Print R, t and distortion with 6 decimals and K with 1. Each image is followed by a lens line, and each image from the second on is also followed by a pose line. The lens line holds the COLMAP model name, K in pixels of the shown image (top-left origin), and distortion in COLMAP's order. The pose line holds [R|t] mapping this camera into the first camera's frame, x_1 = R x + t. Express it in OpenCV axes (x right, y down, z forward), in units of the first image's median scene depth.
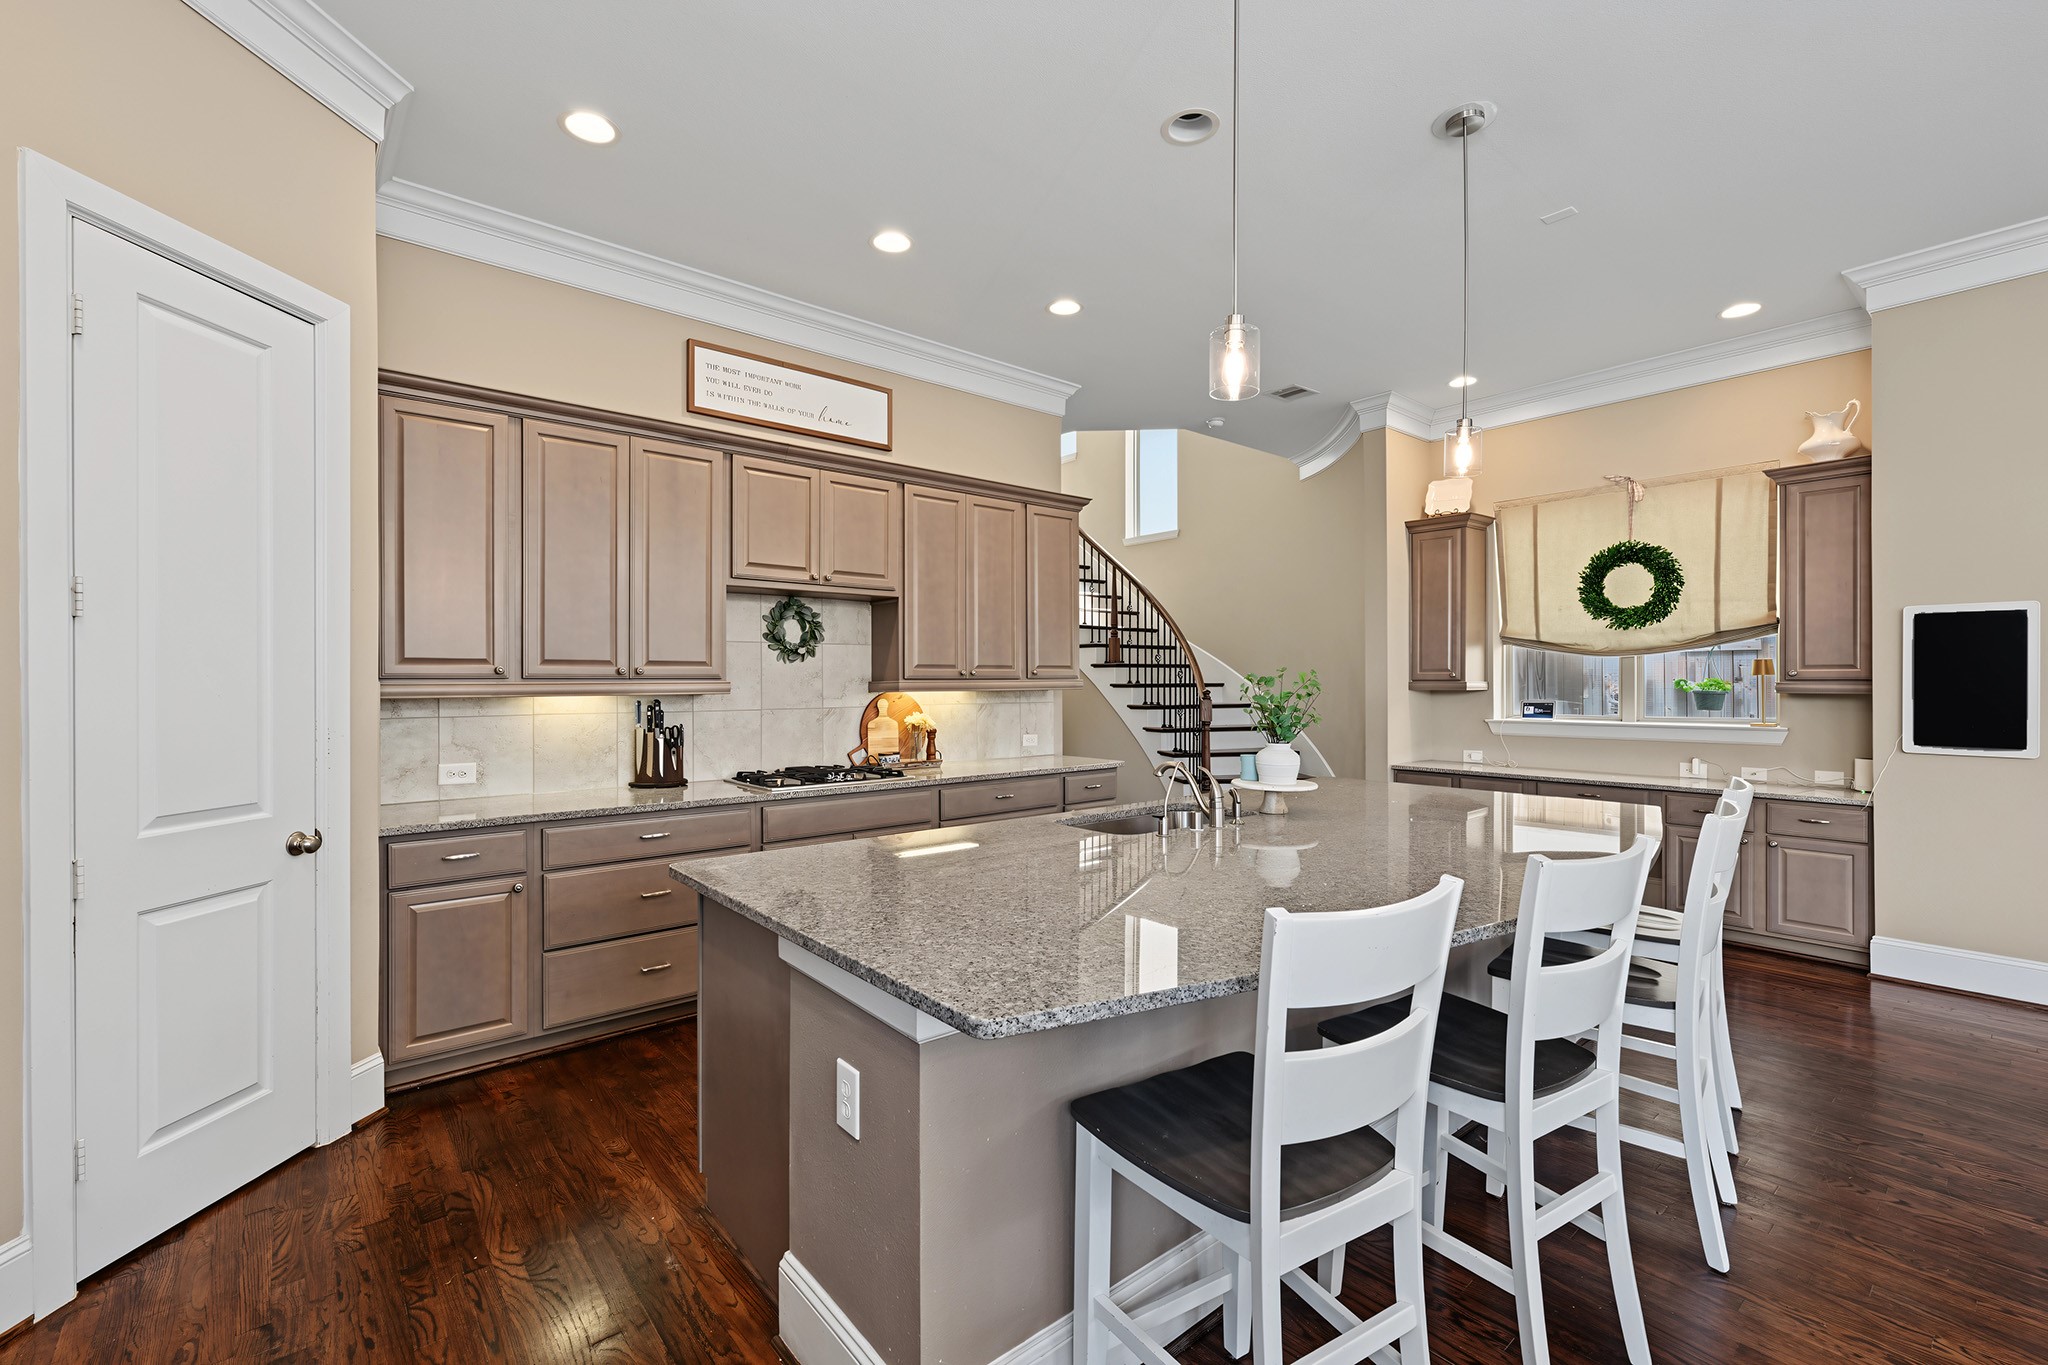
lens RADIAL K [[873.6, 0, 1024.0], [0, 873.6, 682.5], [0, 0, 1]] dist [0.001430, 0.000154]
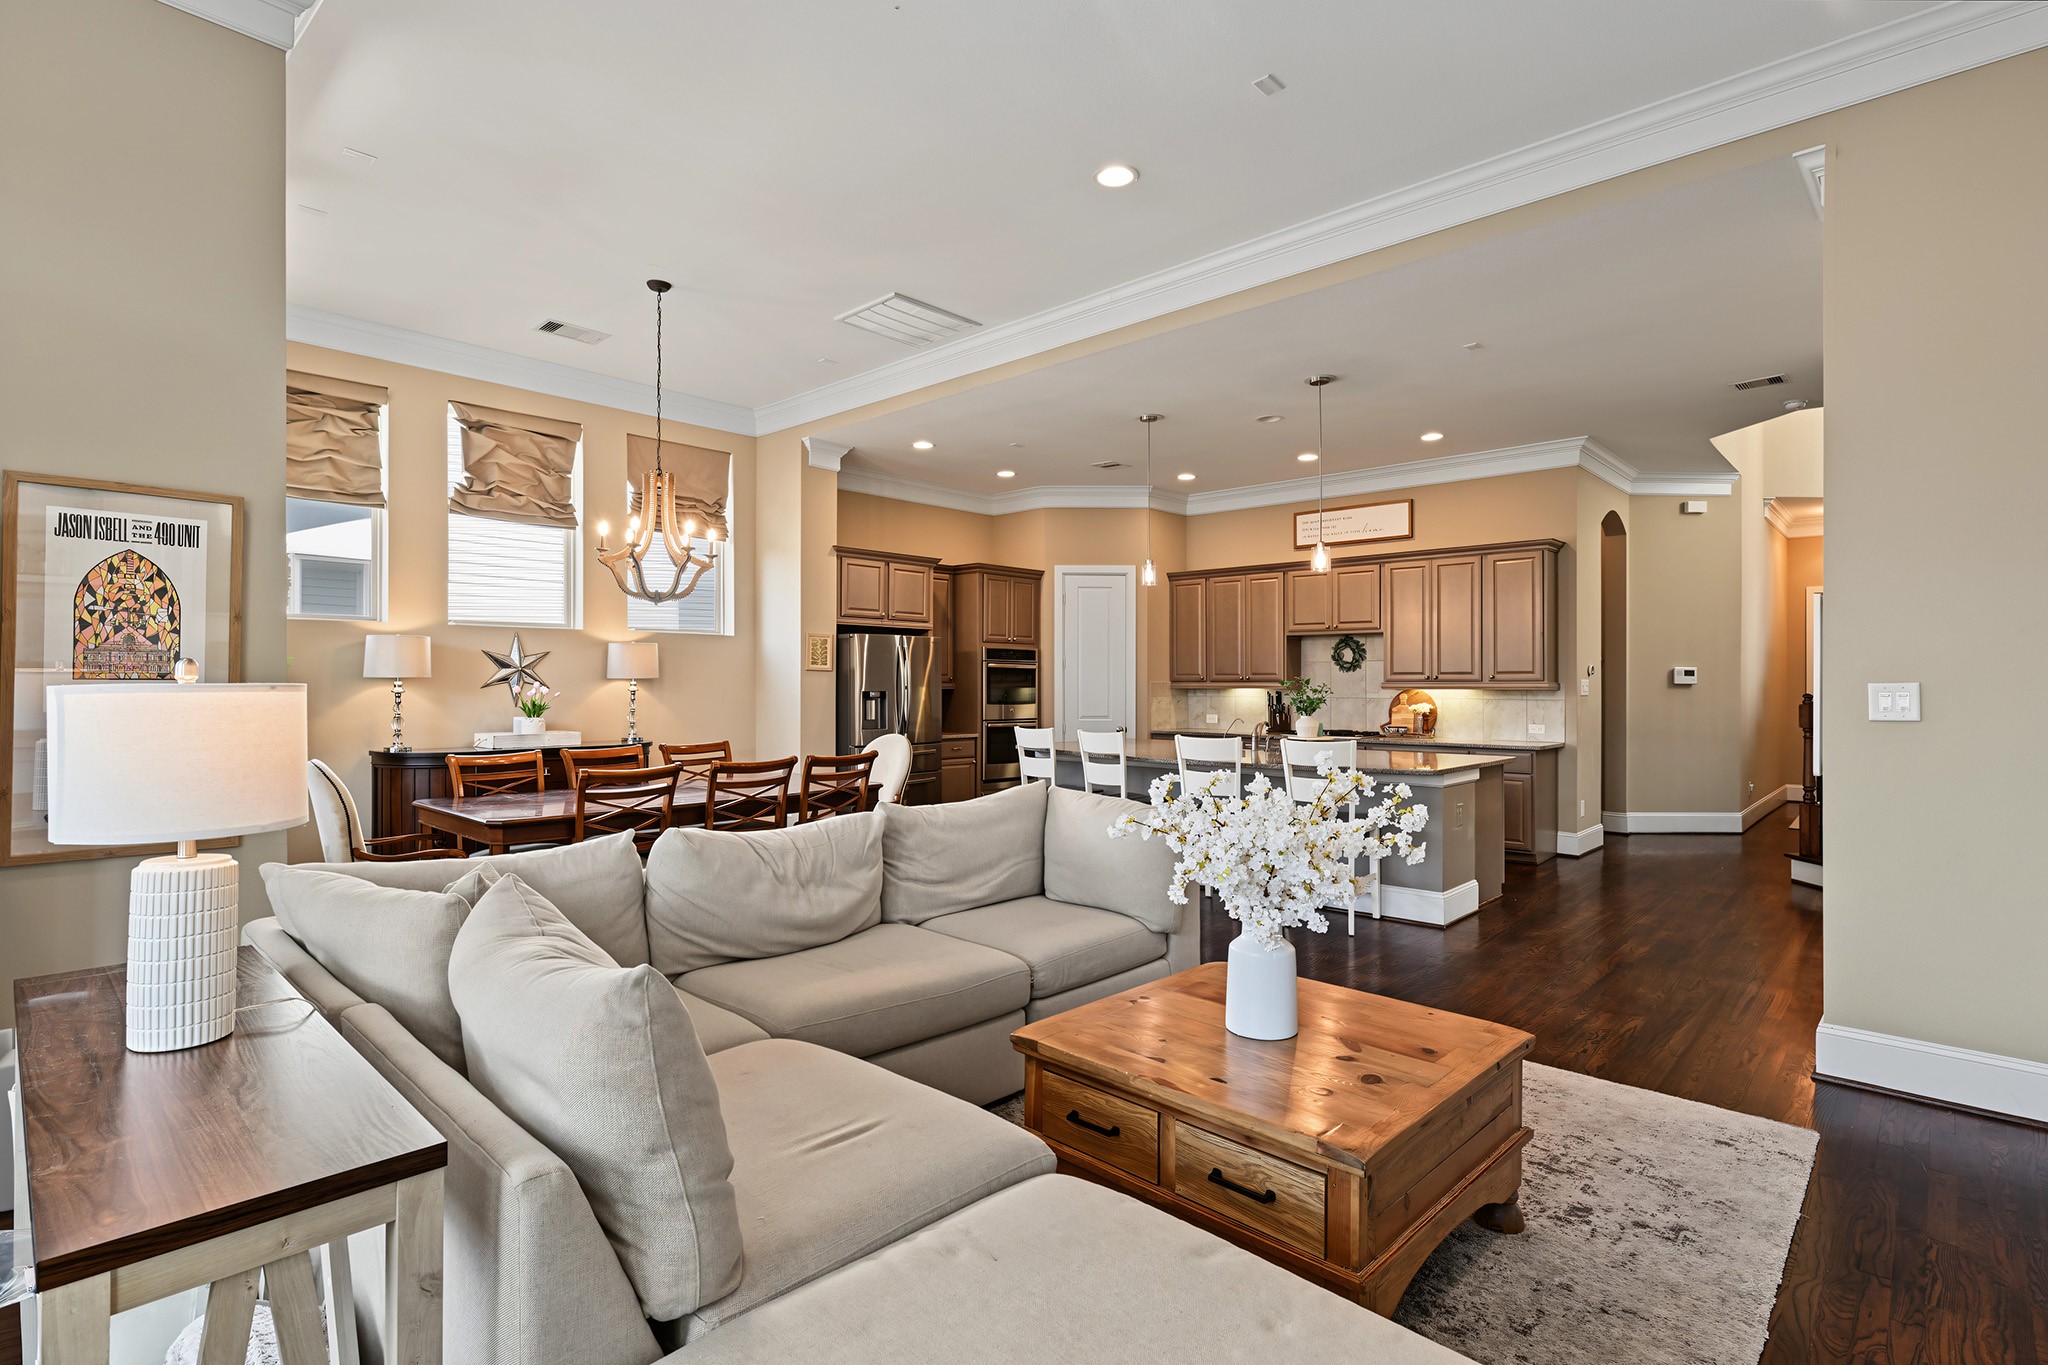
lens RADIAL K [[988.8, 0, 1011.1], [0, 988.8, 679.4], [0, 0, 1]] dist [-0.000202, -0.000059]
pose [[0.129168, -0.000117, -0.991623, 1.560950], [-0.004108, 0.999991, -0.000653, -0.003425], [0.991614, 0.004158, 0.129167, 0.045105]]
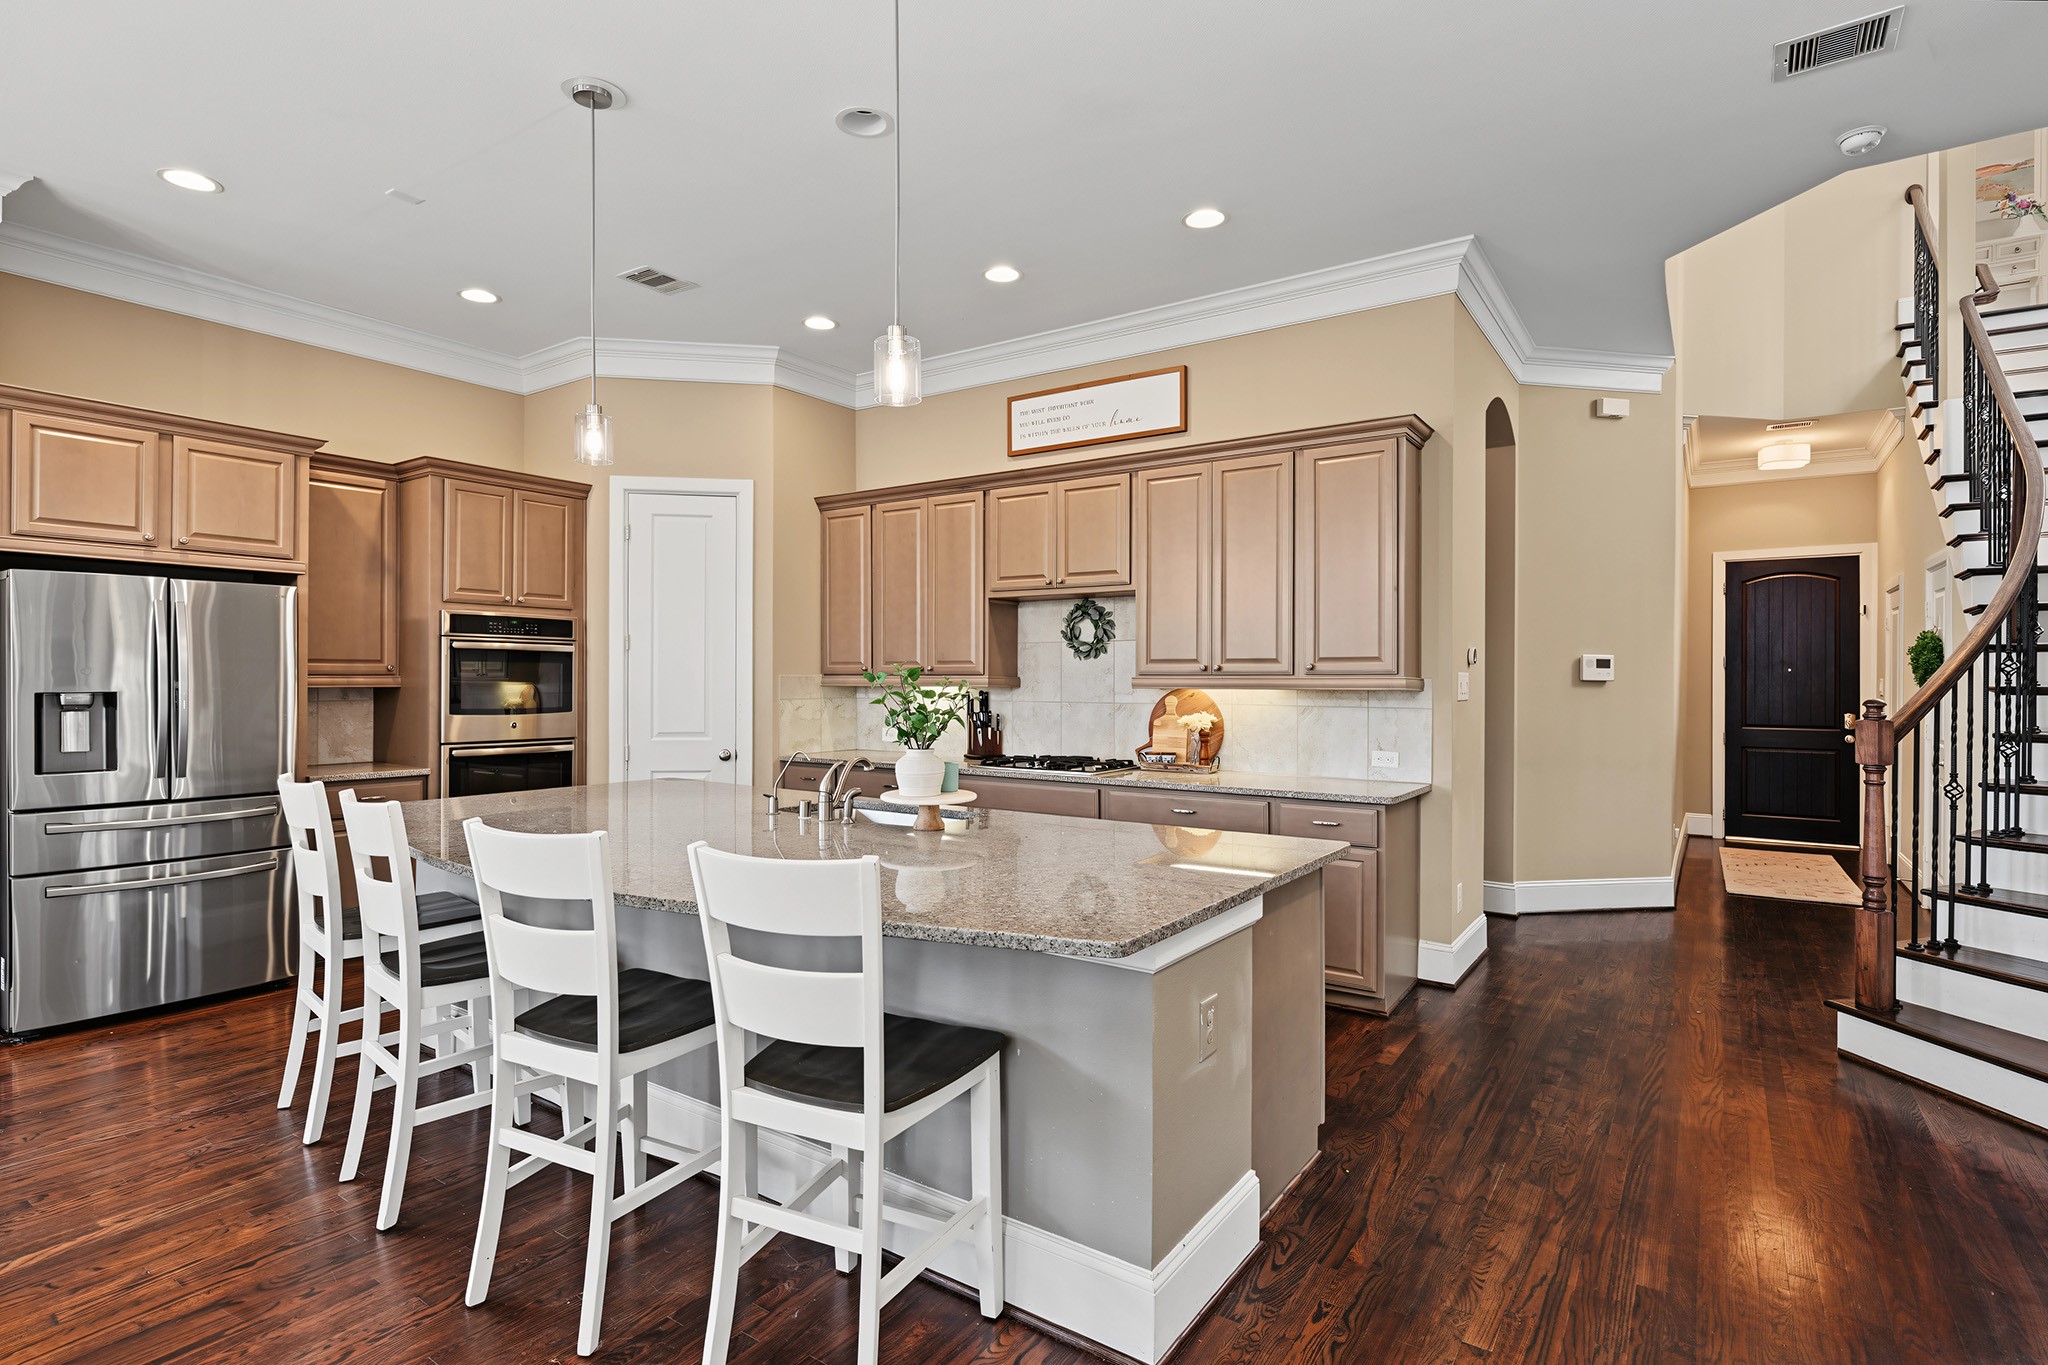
lens RADIAL K [[988.8, 0, 1011.1], [0, 988.8, 679.4], [0, 0, 1]] dist [-0.000202, -0.000059]
pose [[0.267198, 0.004981, -0.963629, 0.830356], [-0.006753, 0.999972, 0.003296, -0.001558], [0.963618, 0.005626, 0.267224, 0.546571]]
